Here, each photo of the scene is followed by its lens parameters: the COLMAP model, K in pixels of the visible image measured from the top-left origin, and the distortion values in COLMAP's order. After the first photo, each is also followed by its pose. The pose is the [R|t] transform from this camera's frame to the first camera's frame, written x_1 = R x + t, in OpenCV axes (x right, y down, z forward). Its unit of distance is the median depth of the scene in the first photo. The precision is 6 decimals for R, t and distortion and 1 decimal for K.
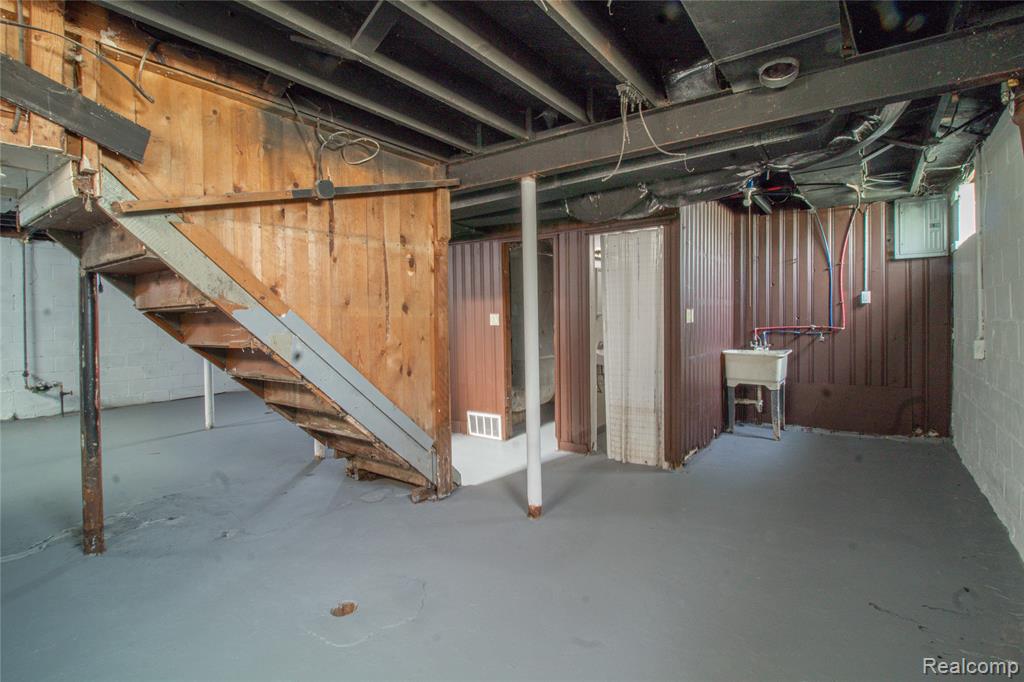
lens RADIAL K [[485.9, 0, 513.2], [0, 485.9, 323.0], [0, 0, 1]] dist [-0.003948, -0.000824]
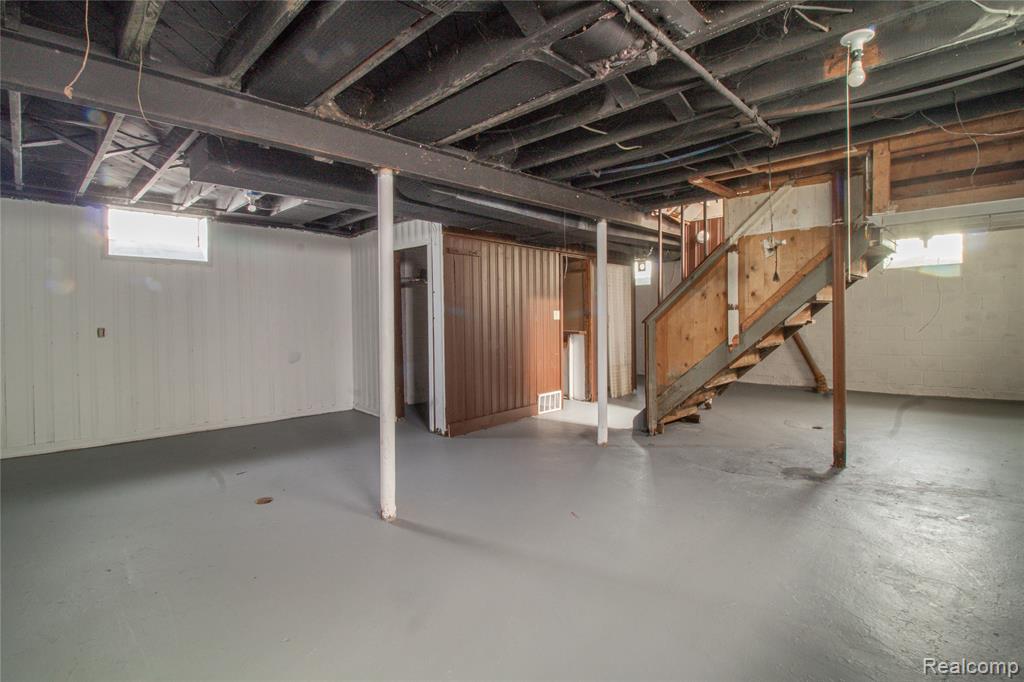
lens RADIAL K [[485.9, 0, 513.2], [0, 485.9, 323.0], [0, 0, 1]] dist [-0.003948, -0.000824]
pose [[0.150745, 0.000131, 0.988573, -1.278425], [0.018033, 0.999833, -0.002883, 0.013553], [-0.988408, 0.018261, 0.150718, 0.902741]]
